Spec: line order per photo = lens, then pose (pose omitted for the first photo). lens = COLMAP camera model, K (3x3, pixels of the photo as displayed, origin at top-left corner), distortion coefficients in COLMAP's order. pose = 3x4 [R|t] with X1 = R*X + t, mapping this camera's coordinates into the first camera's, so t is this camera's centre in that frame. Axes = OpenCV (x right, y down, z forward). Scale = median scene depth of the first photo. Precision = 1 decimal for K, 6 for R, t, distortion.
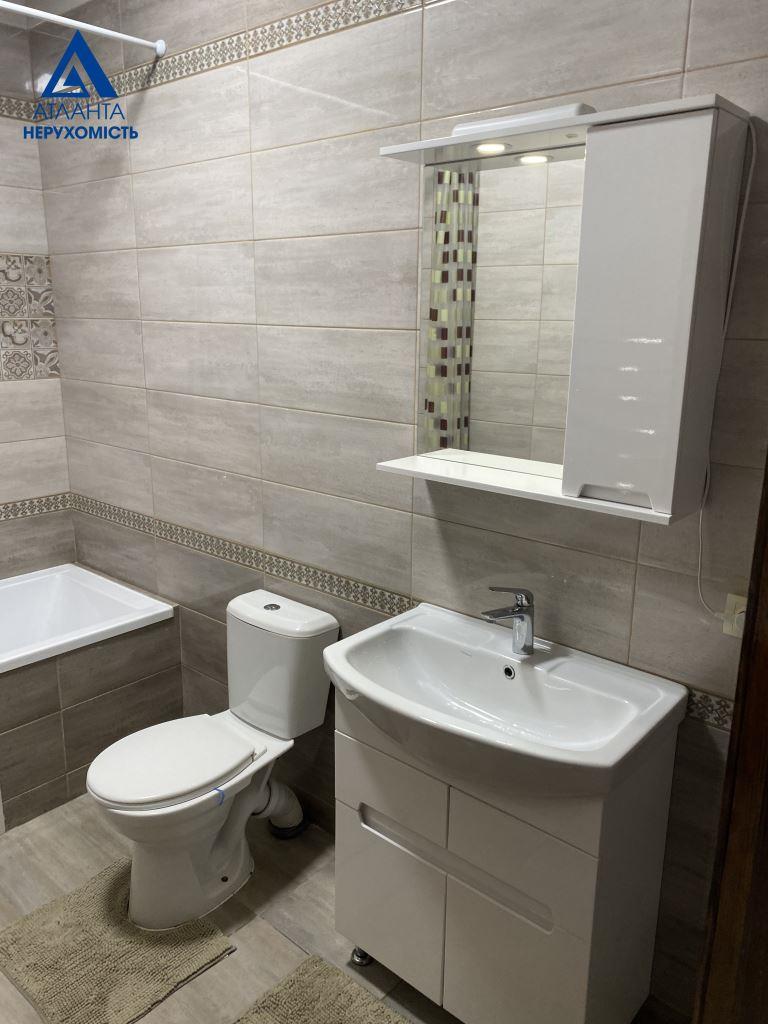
lens RADIAL K [[771.8, 0, 386.6], [0, 771.8, 507.3], [0, 0, 1]] dist [0.035554, -0.053834]
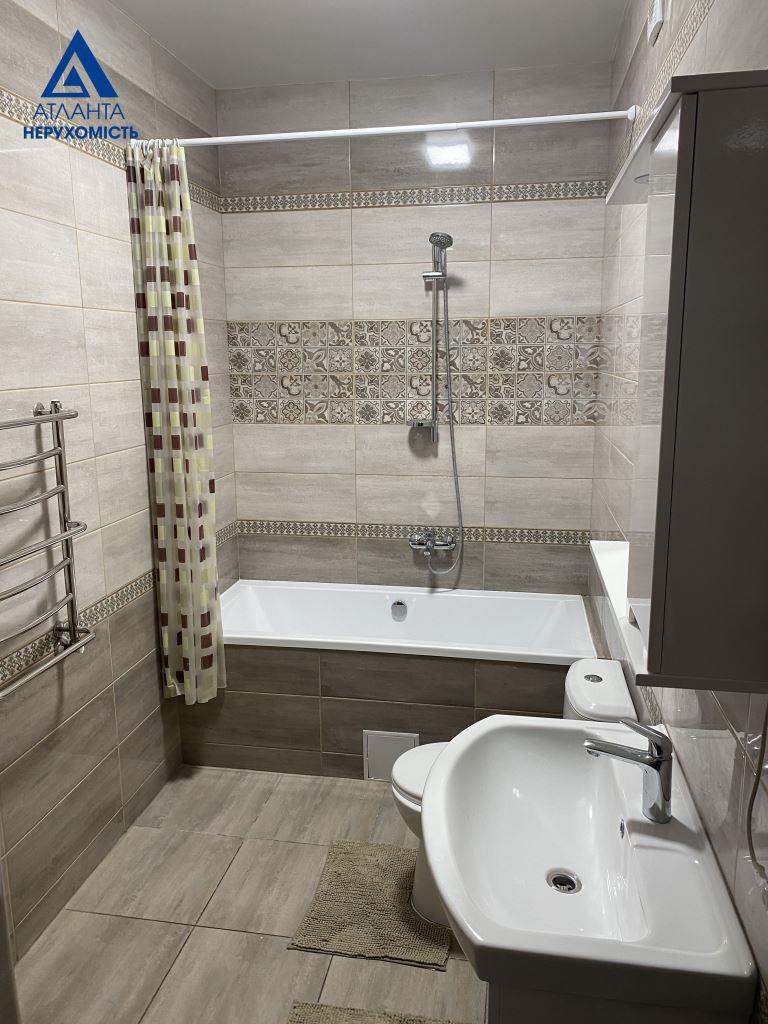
lens RADIAL K [[771.8, 0, 385.1], [0, 771.8, 514.3], [0, 0, 1]] dist [0.035554, -0.053834]
pose [[0.512425, 0.158223, -0.844030, 0.379442], [-0.197568, 0.978235, 0.063434, -0.058326], [0.835696, 0.134249, 0.532532, 0.199937]]
